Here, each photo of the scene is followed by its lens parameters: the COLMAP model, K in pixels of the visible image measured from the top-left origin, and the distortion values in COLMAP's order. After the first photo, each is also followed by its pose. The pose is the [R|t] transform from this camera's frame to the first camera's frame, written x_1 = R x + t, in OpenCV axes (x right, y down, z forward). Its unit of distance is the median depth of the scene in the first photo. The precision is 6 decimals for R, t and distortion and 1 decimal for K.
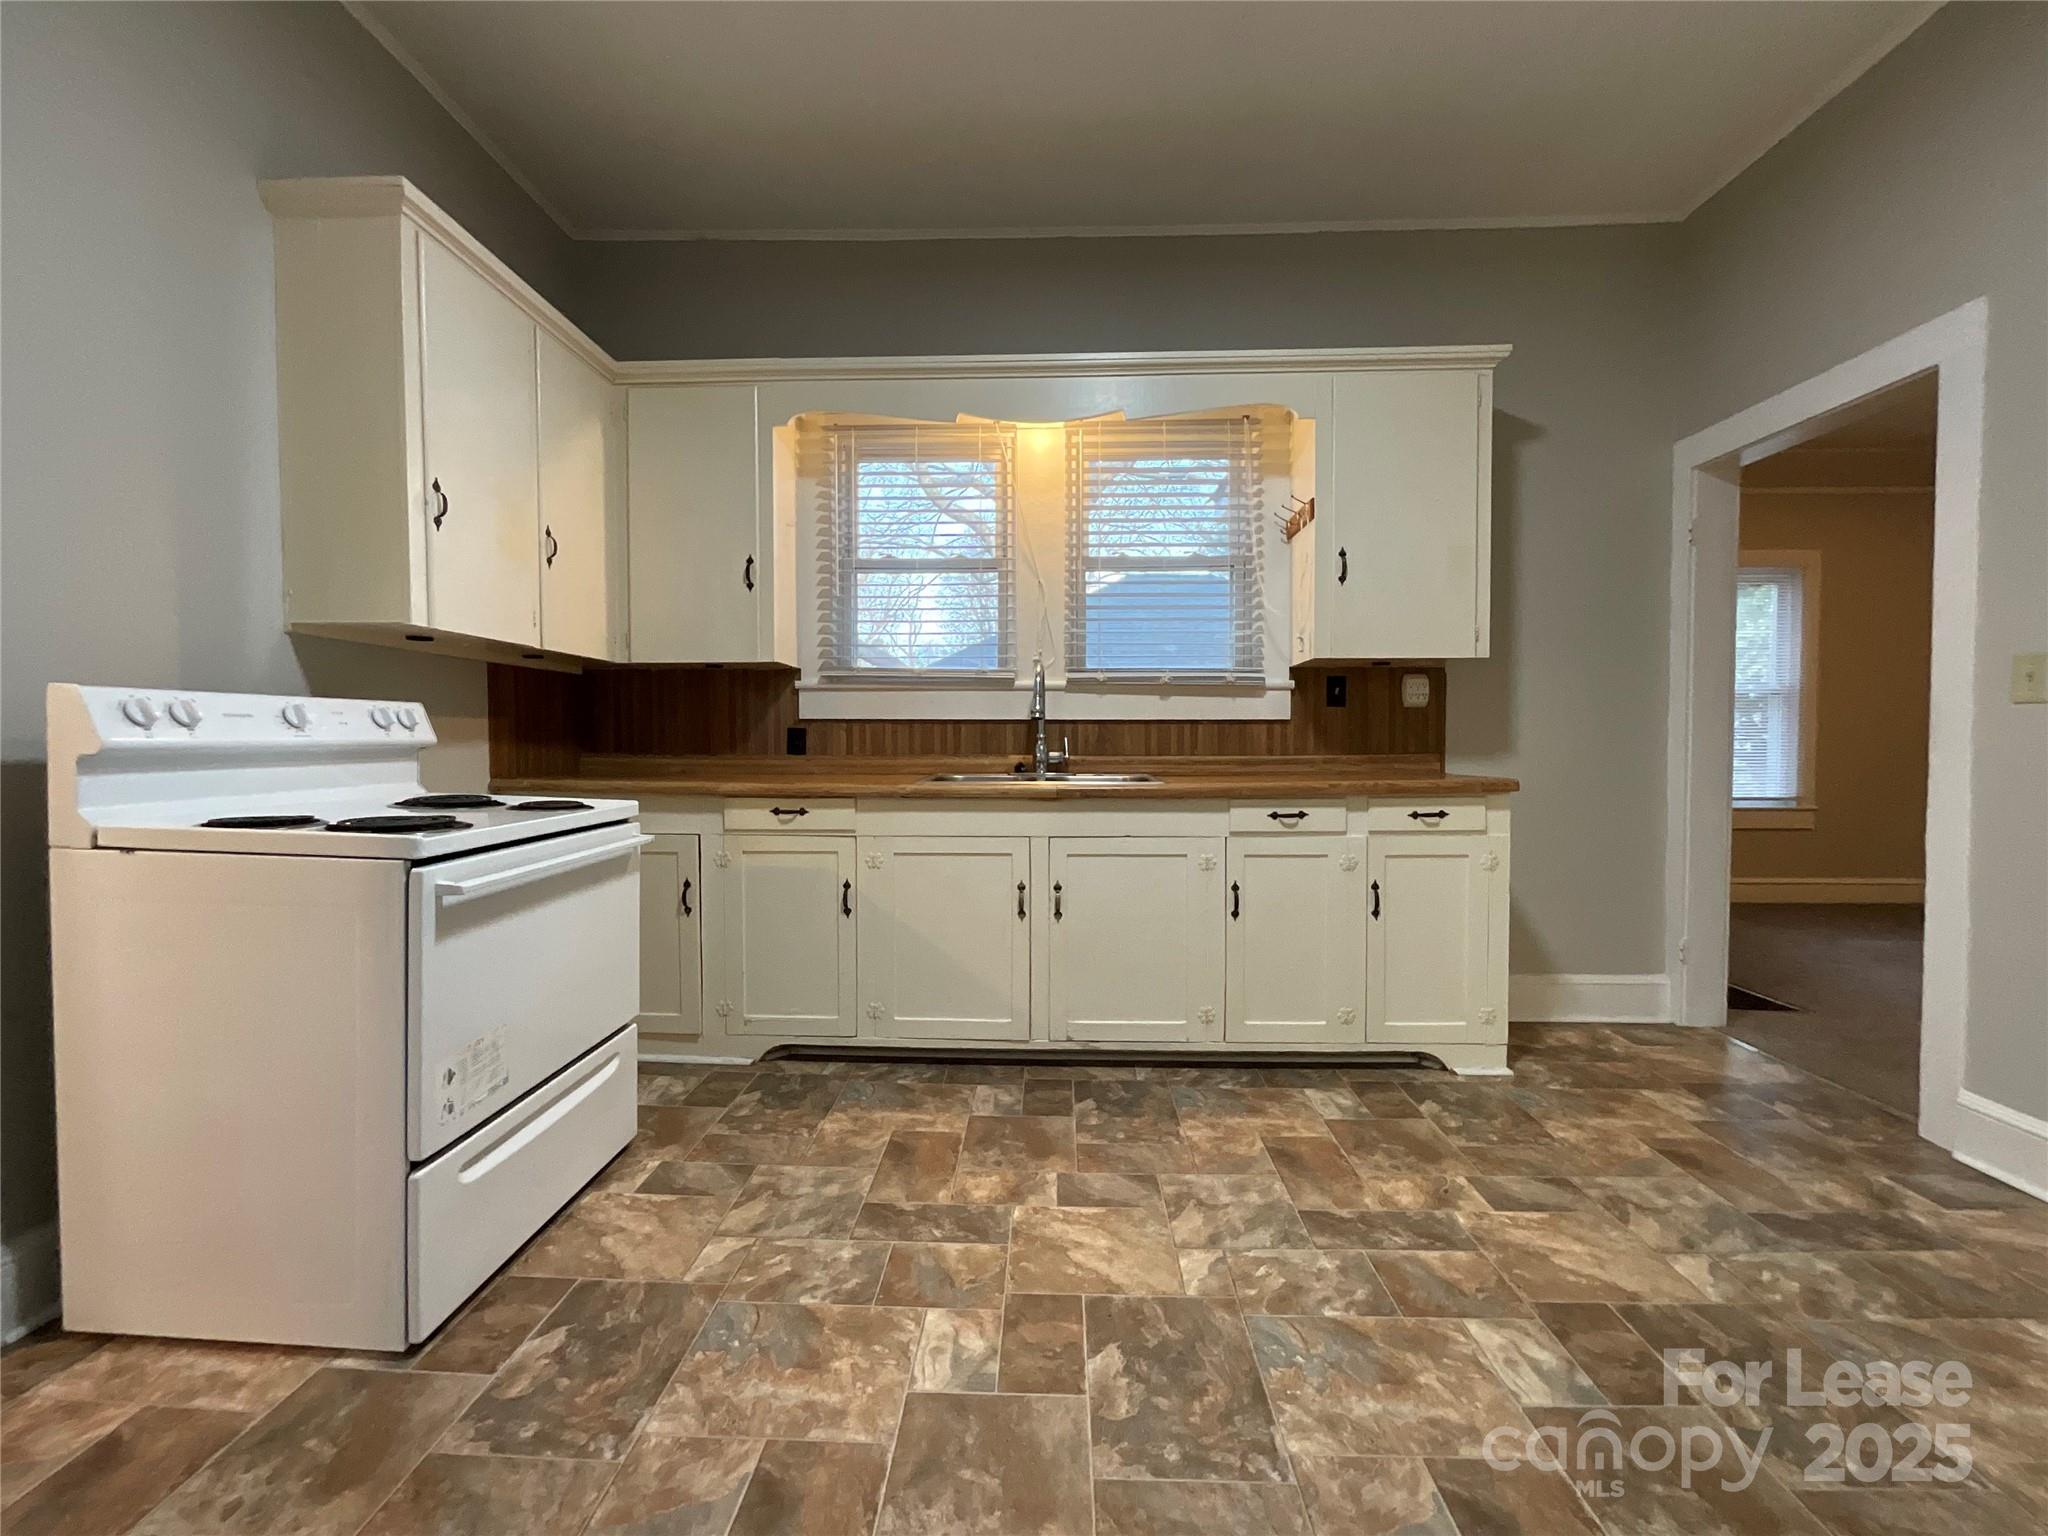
lens RADIAL K [[831.1, 0, 1025.1], [0, 831.1, 770.9], [0, 0, 1]] dist [-0.000233, 0.000509]
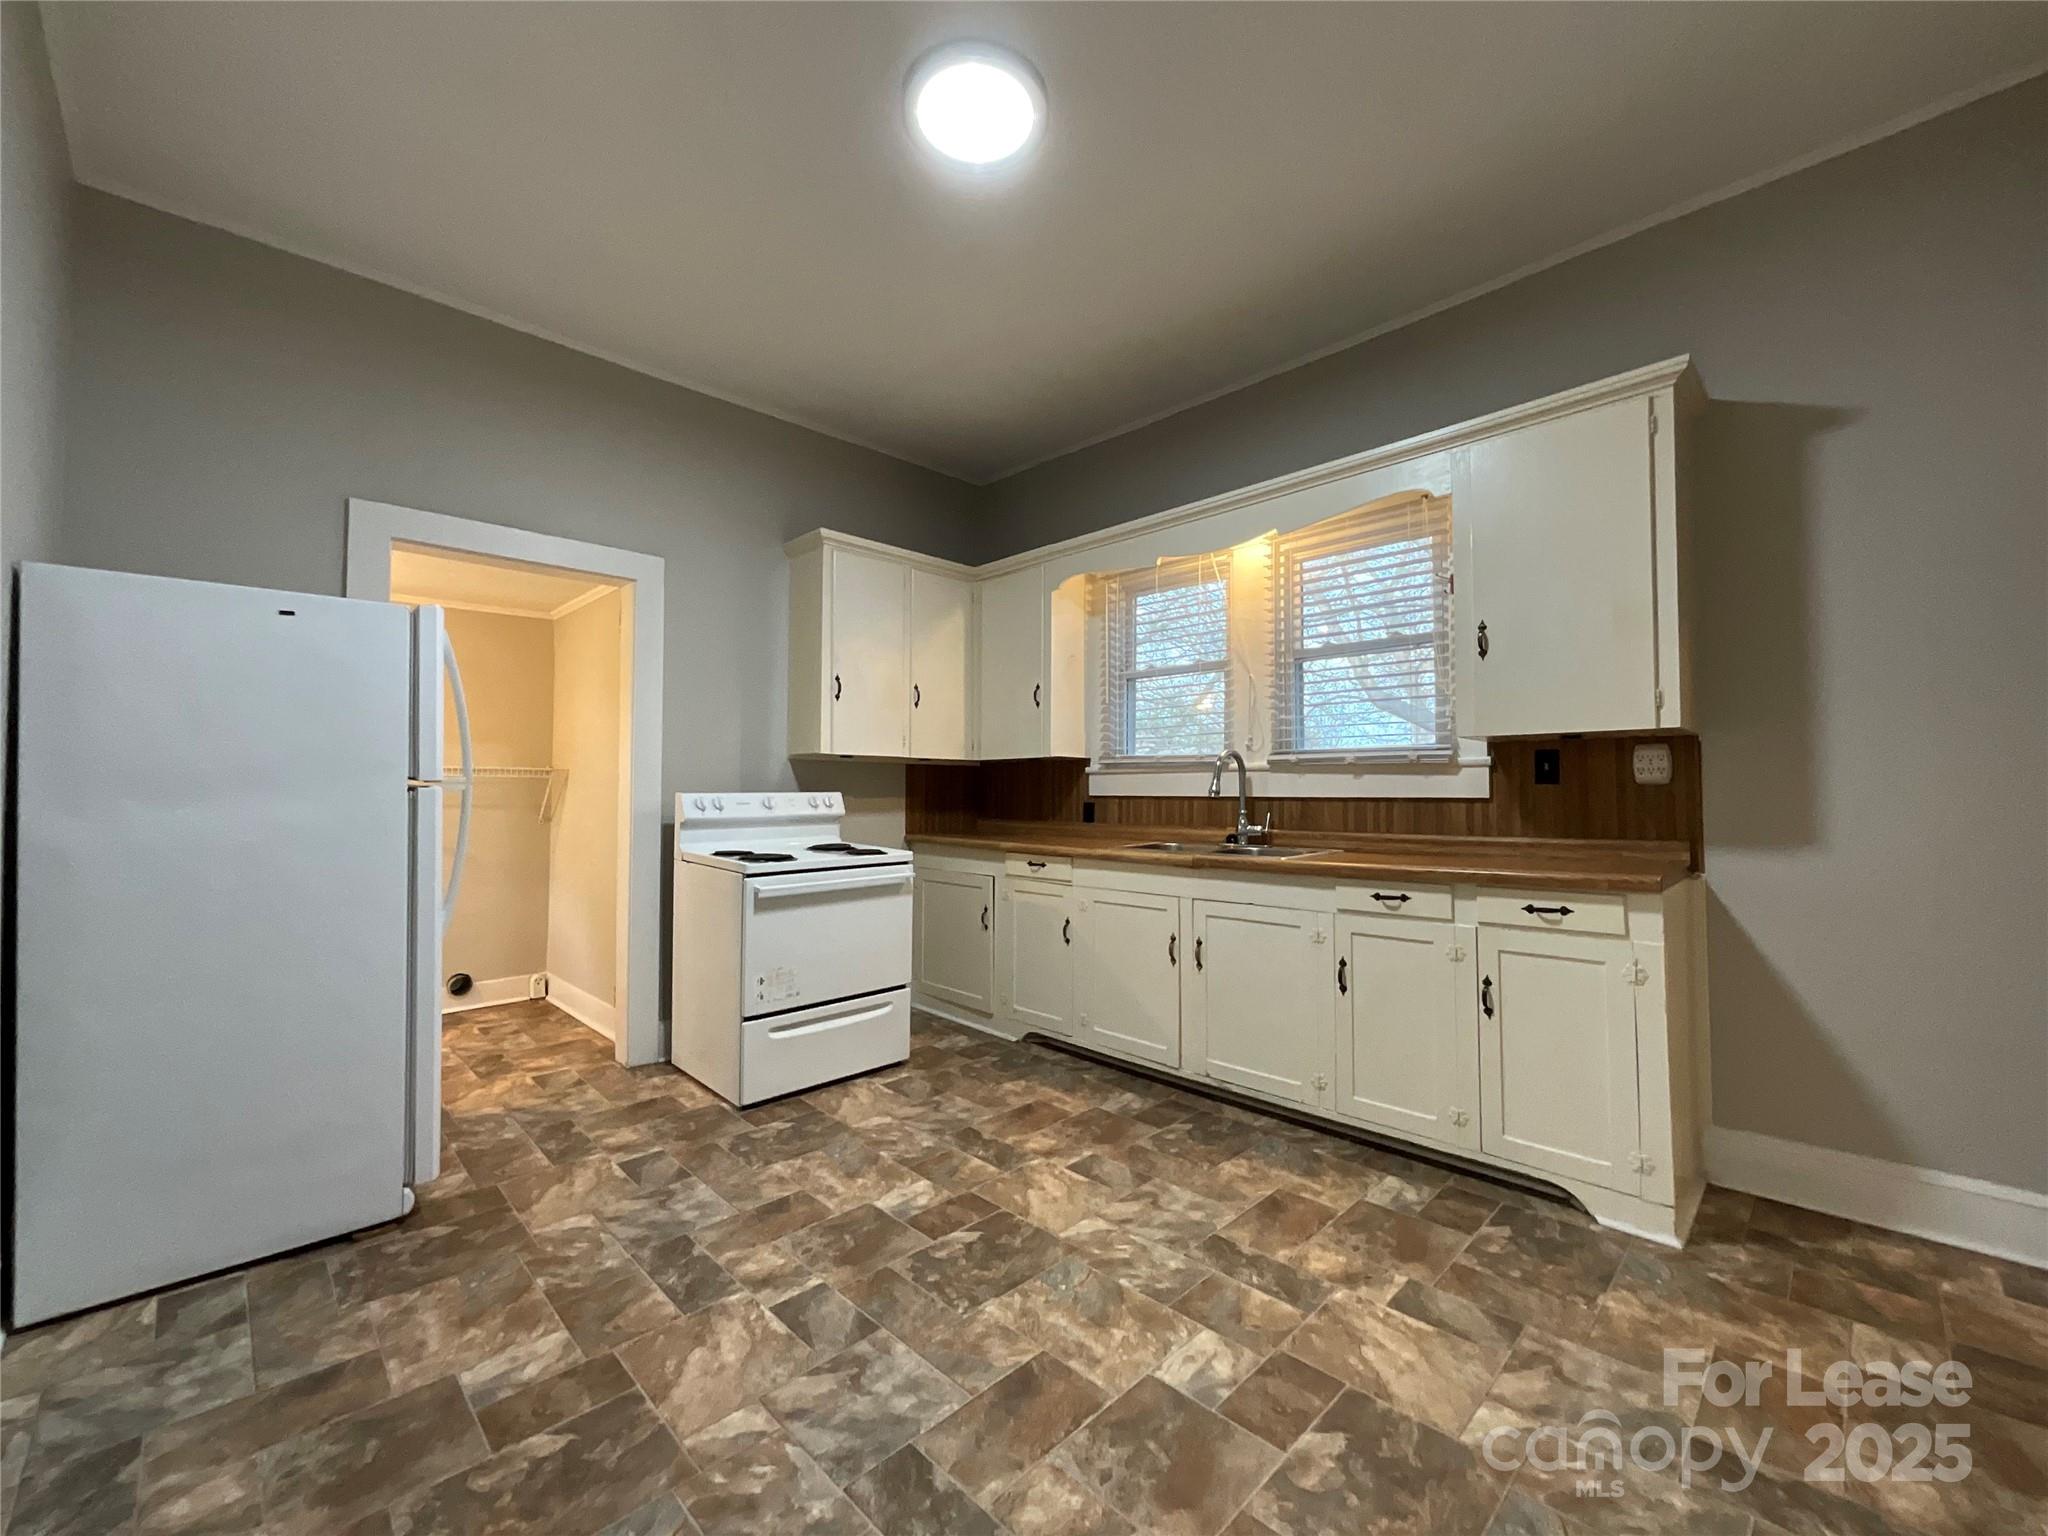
lens RADIAL K [[831.1, 0, 1025.1], [0, 831.1, 770.9], [0, 0, 1]] dist [-0.000233, 0.000509]
pose [[0.723921, -0.018651, -0.689631, 0.694424], [-0.025358, 0.998240, -0.053617, -0.034400], [0.689417, 0.056302, 0.722173, -0.041248]]
